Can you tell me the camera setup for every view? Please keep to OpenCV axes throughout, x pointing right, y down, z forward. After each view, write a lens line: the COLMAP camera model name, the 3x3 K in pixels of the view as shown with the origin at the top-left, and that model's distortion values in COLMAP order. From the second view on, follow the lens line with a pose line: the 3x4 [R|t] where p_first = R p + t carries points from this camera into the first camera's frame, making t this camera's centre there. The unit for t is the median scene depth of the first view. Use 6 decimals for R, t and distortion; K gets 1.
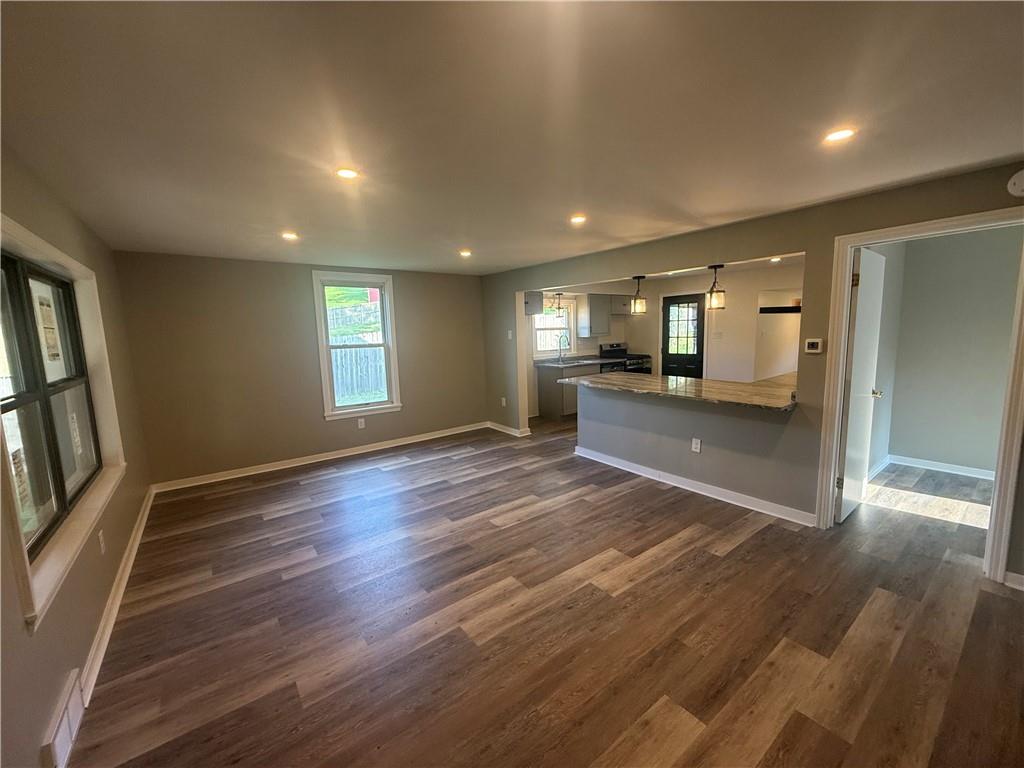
lens RADIAL K [[408.9, 0, 510.3], [0, 408.9, 382.7], [0, 0, 1]] dist [0.000032, -0.000042]
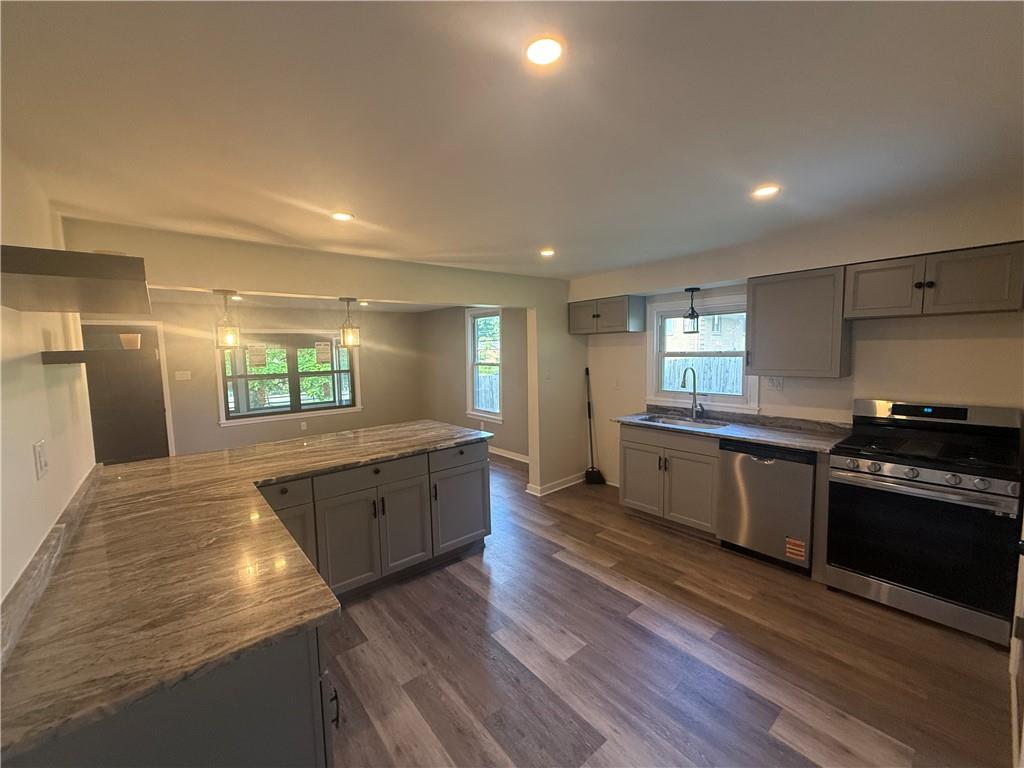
lens RADIAL K [[408.9, 0, 510.3], [0, 408.9, 382.7], [0, 0, 1]] dist [0.000032, -0.000042]
pose [[0.049065, 0.110814, -0.992629, 1.248239], [-0.107389, 0.988650, 0.105062, -0.246926], [0.993006, 0.101443, 0.060408, 1.437849]]
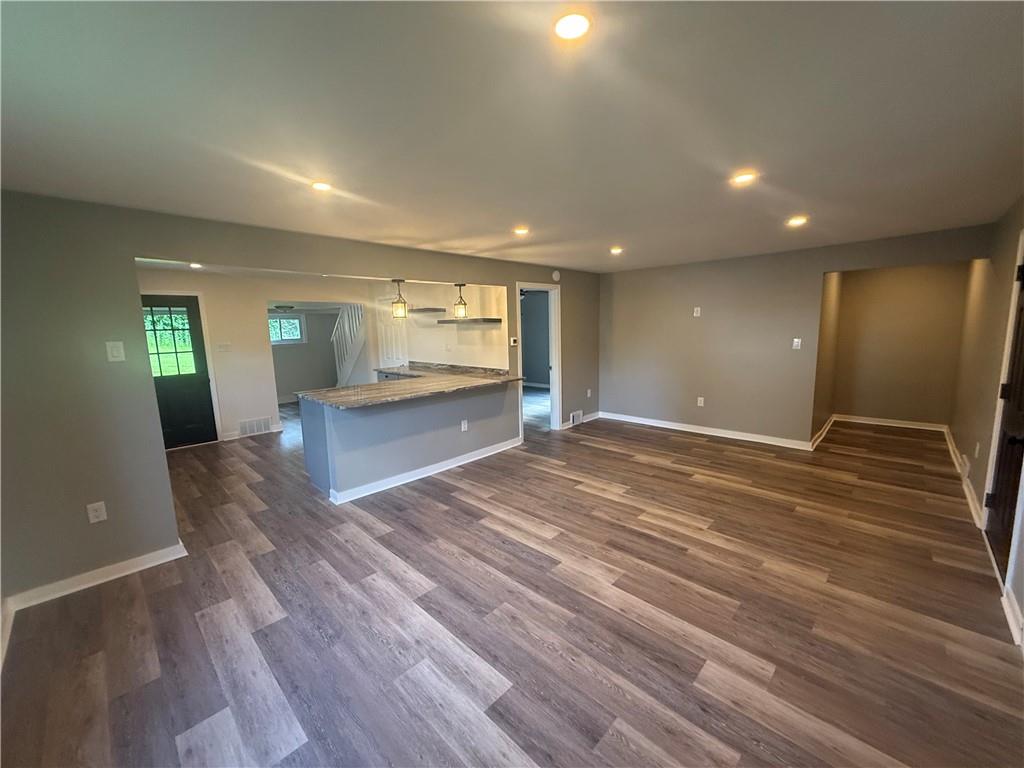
lens RADIAL K [[408.9, 0, 510.3], [0, 408.9, 382.7], [0, 0, 1]] dist [0.000032, -0.000042]
pose [[-0.154770, -0.106018, 0.982246, -0.800584], [0.156262, 0.979083, 0.130299, -0.119762], [-0.975514, 0.173654, -0.134967, 1.035405]]
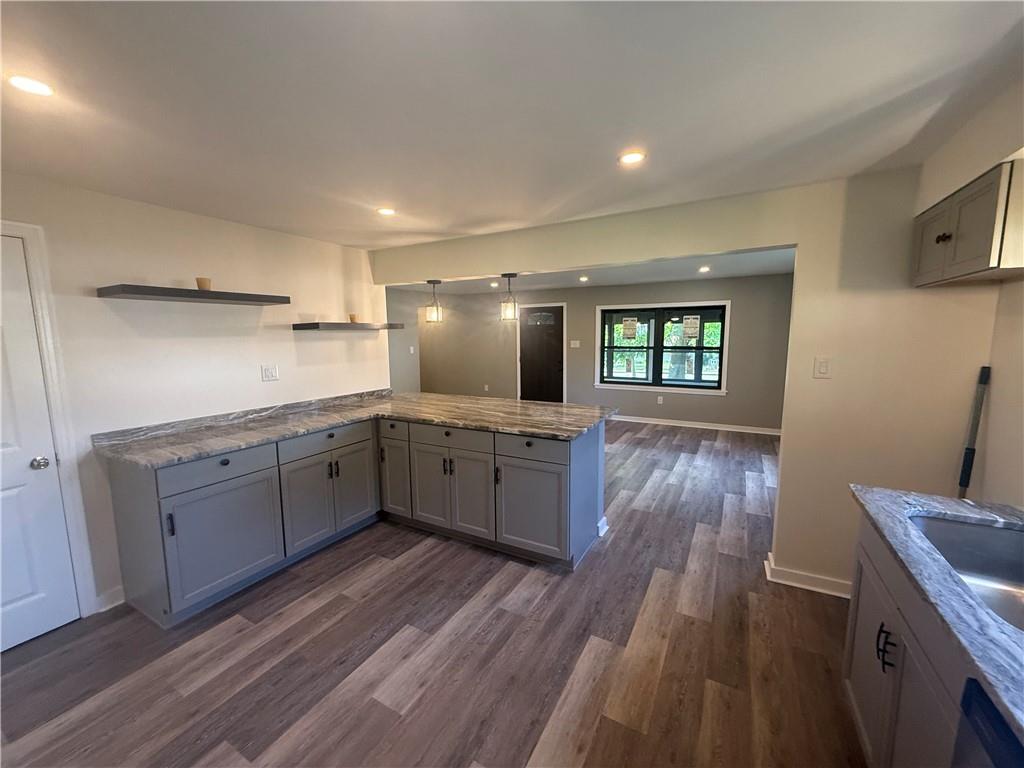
lens RADIAL K [[408.9, 0, 510.3], [0, 408.9, 382.7], [0, 0, 1]] dist [0.000032, -0.000042]
pose [[-0.913963, 0.086770, -0.396412, 0.733885], [-0.015715, 0.968571, 0.248242, -0.286867], [0.405493, 0.233113, -0.883874, 1.992315]]
